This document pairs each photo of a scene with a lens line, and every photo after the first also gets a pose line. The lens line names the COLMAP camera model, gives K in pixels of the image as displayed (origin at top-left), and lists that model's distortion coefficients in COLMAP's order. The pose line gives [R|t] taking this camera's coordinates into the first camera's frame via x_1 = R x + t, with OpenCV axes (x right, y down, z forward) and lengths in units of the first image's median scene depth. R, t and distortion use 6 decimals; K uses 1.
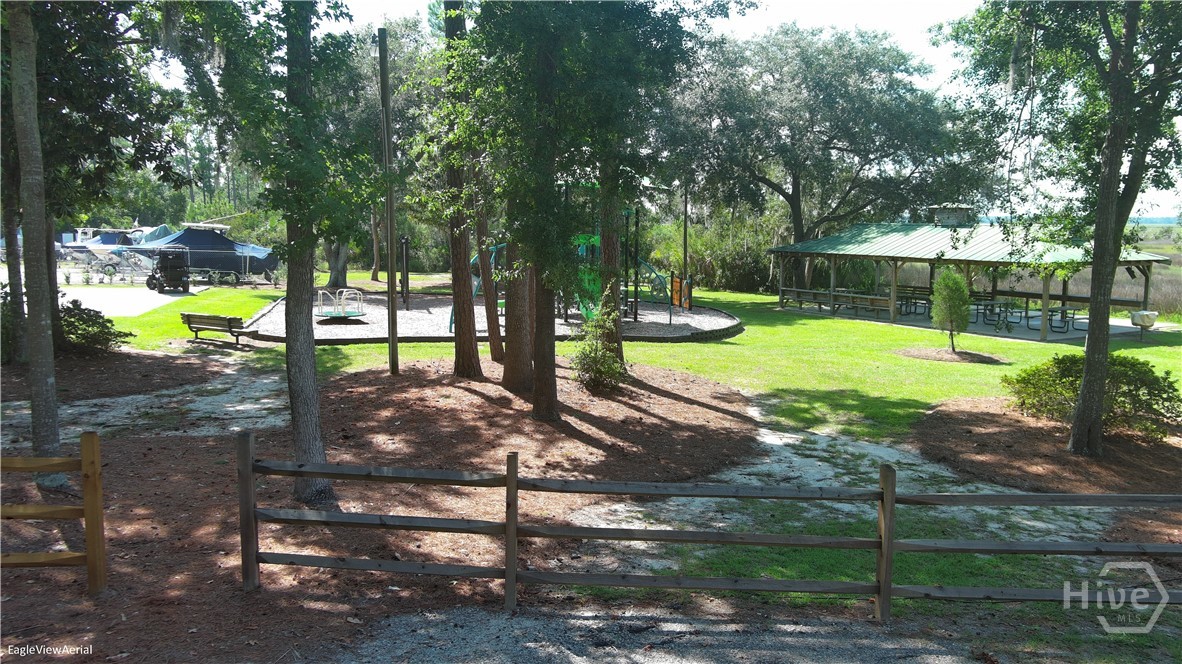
lens RADIAL K [[925.7, 0, 588.2], [0, 925.7, 333.5], [0, 0, 1]] dist [0.010785, -0.004482]
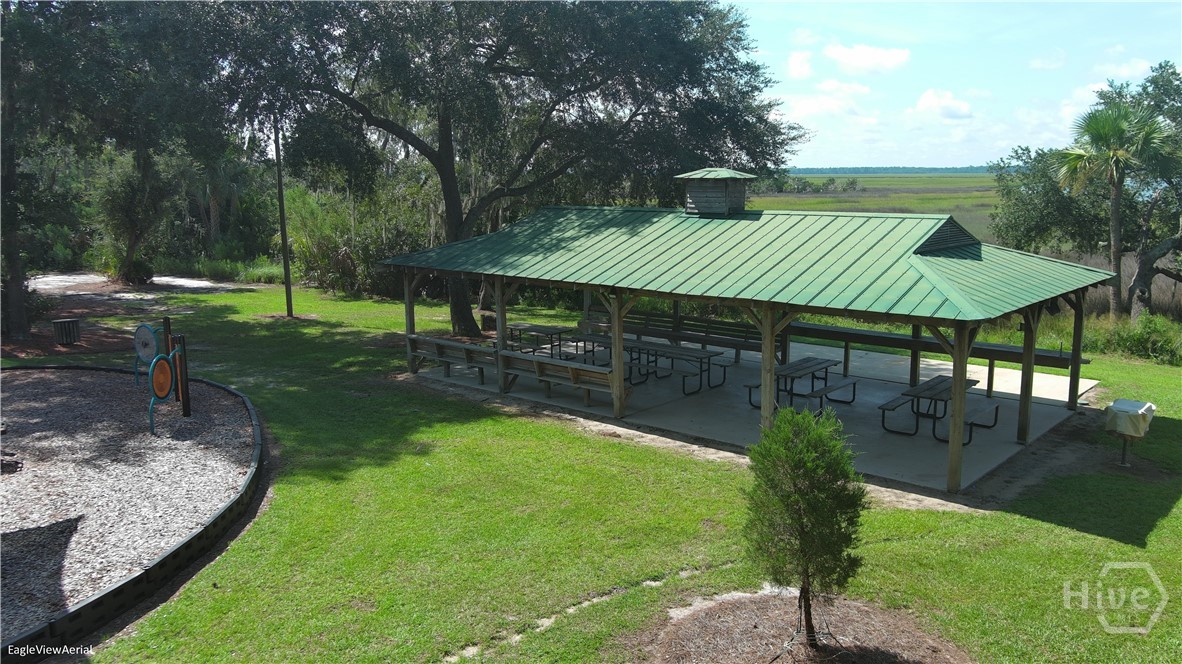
lens RADIAL K [[925.7, 0, 587.9], [0, 925.7, 333.5], [0, 0, 1]] dist [0.010785, -0.004482]
pose [[0.956073, -0.060472, 0.286822, 0.135126], [0.046350, 0.997367, 0.055780, -0.064102], [-0.289440, -0.040036, 0.956359, 0.413119]]
